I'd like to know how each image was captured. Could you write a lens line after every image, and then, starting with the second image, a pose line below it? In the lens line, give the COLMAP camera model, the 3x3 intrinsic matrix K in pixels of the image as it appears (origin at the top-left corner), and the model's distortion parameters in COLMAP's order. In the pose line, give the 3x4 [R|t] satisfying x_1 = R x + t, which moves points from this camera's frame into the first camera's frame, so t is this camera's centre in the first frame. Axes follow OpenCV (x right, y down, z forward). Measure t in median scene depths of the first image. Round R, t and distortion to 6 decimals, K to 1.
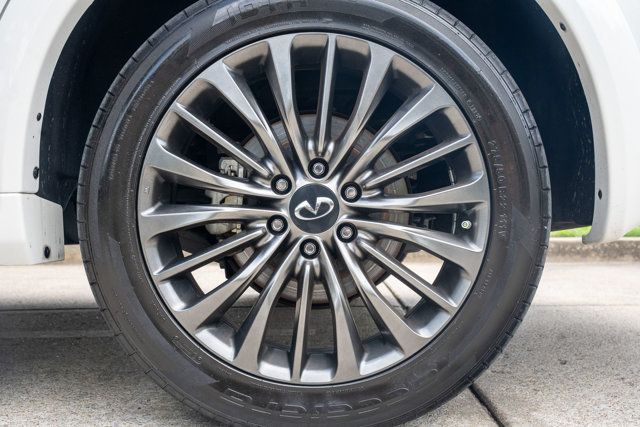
lens RADIAL K [[769.5, 0, 321.7], [0, 769.5, 212.7], [0, 0, 1]] dist [0.012015, 0.000000]
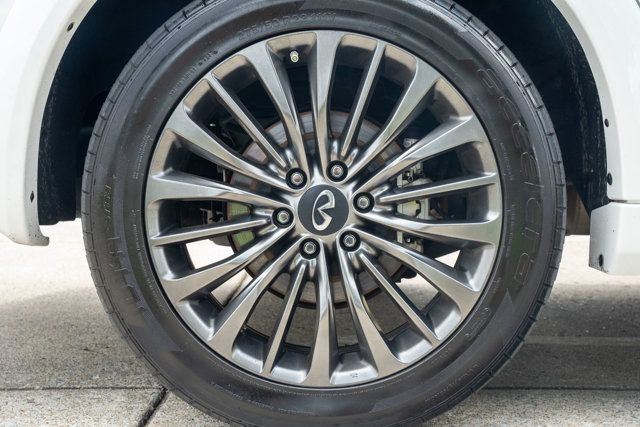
lens RADIAL K [[904.4, 0, 323.0], [0, 904.4, 214.2], [0, 0, 1]] dist [-0.012916, 0.000000]
pose [[0.973265, 0.229468, -0.009972, 0.002695], [-0.229488, 0.973311, -0.000872, 0.000596], [0.009506, 0.003137, 0.999950, -0.155450]]
